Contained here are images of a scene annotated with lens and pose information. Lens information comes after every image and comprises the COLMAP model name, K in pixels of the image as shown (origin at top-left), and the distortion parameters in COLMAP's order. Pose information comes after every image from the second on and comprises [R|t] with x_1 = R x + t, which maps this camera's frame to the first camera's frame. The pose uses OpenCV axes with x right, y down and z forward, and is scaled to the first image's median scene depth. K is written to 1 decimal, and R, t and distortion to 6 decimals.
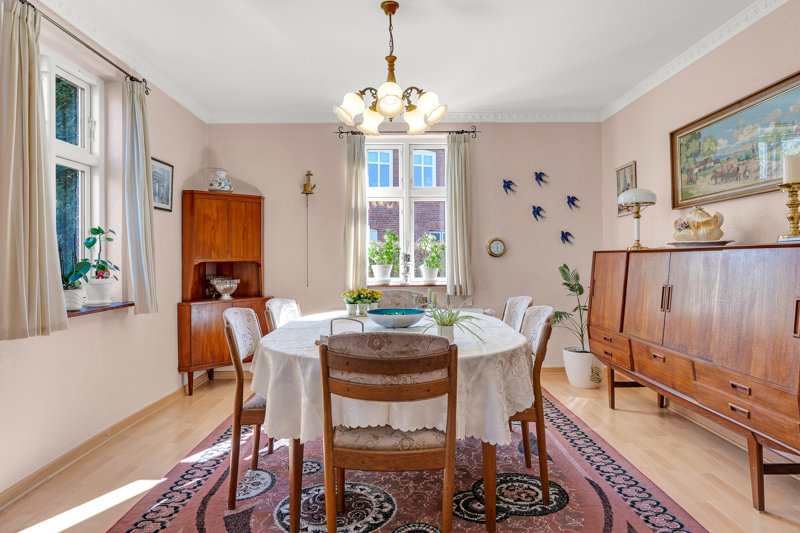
lens RADIAL K [[480.6, 0, 400.0], [0, 480.6, 266.5], [0, 0, 1]] dist [-0.001978, -0.000328]
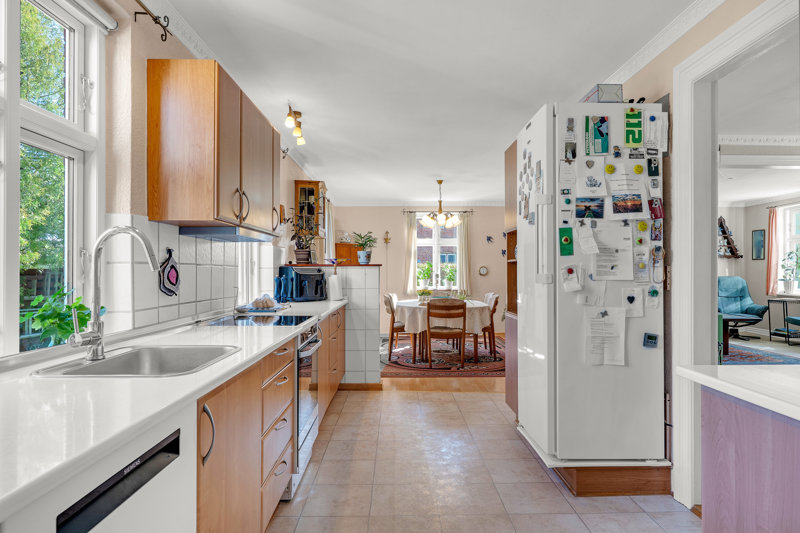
lens RADIAL K [[508.8, 0, 400.0], [0, 508.8, 266.5], [0, 0, 1]] dist [0.000646, 0.000328]
pose [[0.999939, 0.006290, 0.009041, -0.156142], [-0.006028, 0.999569, -0.028737, 0.004134], [-0.009218, 0.028681, 0.999546, -1.064227]]
